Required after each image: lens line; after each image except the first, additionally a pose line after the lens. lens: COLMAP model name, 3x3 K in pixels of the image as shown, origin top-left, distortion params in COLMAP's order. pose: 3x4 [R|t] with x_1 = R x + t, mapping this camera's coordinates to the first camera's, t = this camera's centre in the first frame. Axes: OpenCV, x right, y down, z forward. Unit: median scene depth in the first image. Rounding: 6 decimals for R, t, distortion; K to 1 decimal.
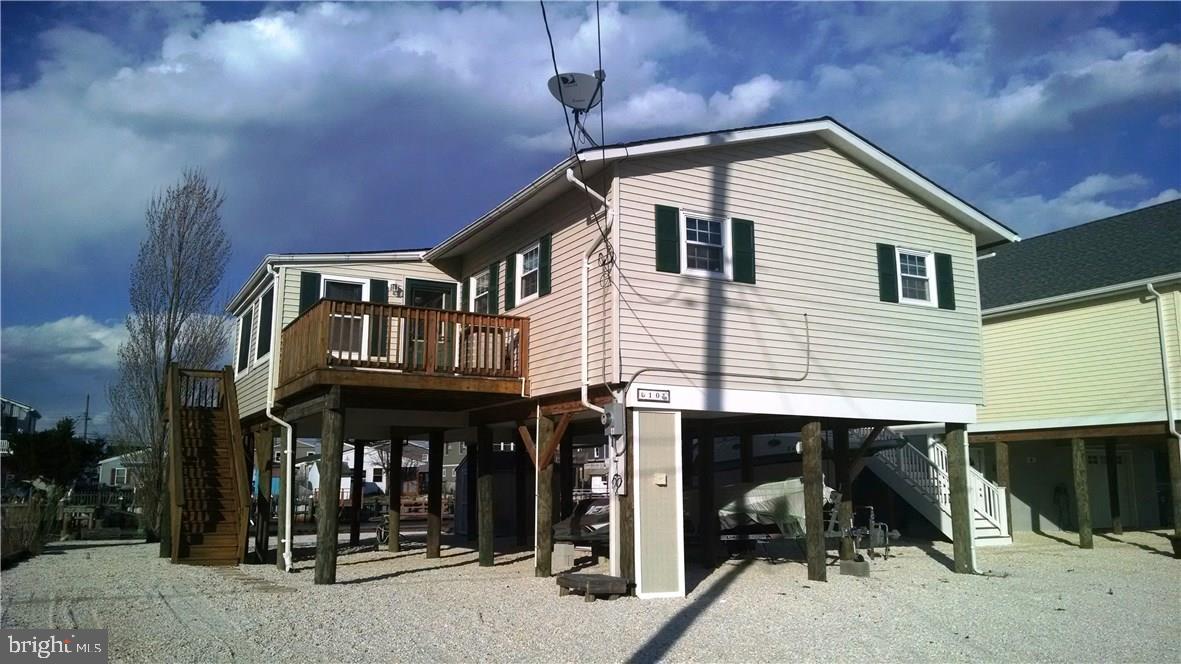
lens RADIAL K [[904.2, 0, 587.2], [0, 904.2, 285.4], [0, 0, 1]] dist [0.008079, 0.001881]
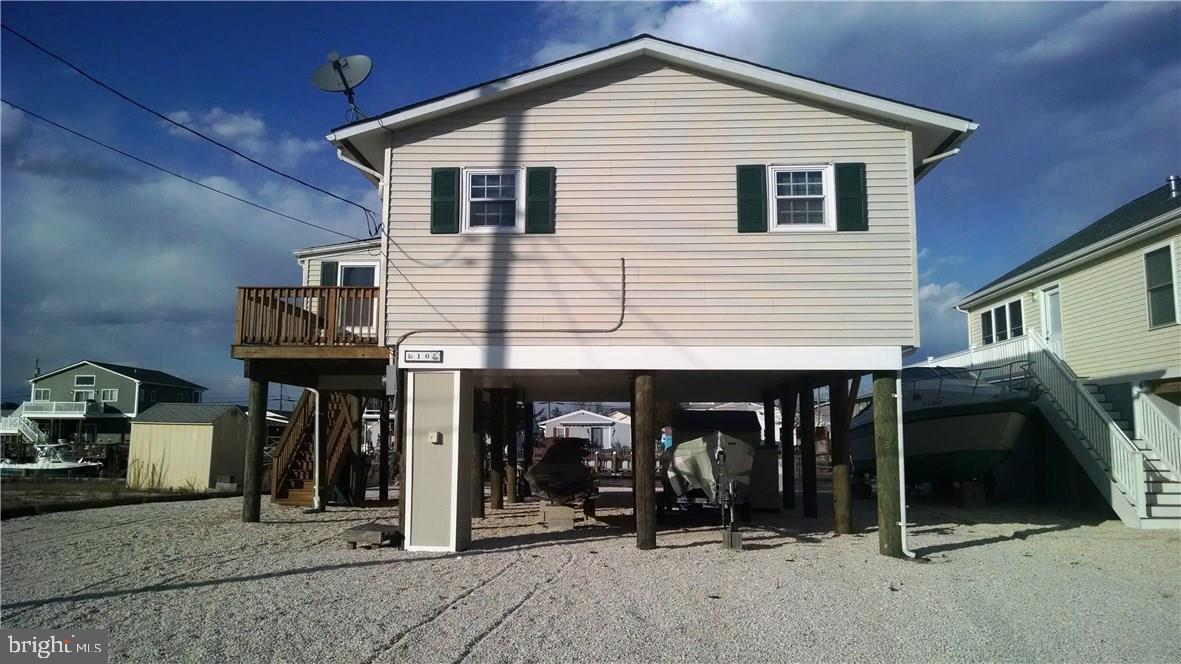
lens RADIAL K [[904.2, 0, 587.2], [0, 904.2, 285.4], [0, 0, 1]] dist [0.008079, 0.001881]
pose [[0.847410, -0.084180, -0.524224, 0.712469], [0.106975, 0.994173, 0.013281, 0.044134], [0.520051, -0.067333, 0.851477, 0.210959]]
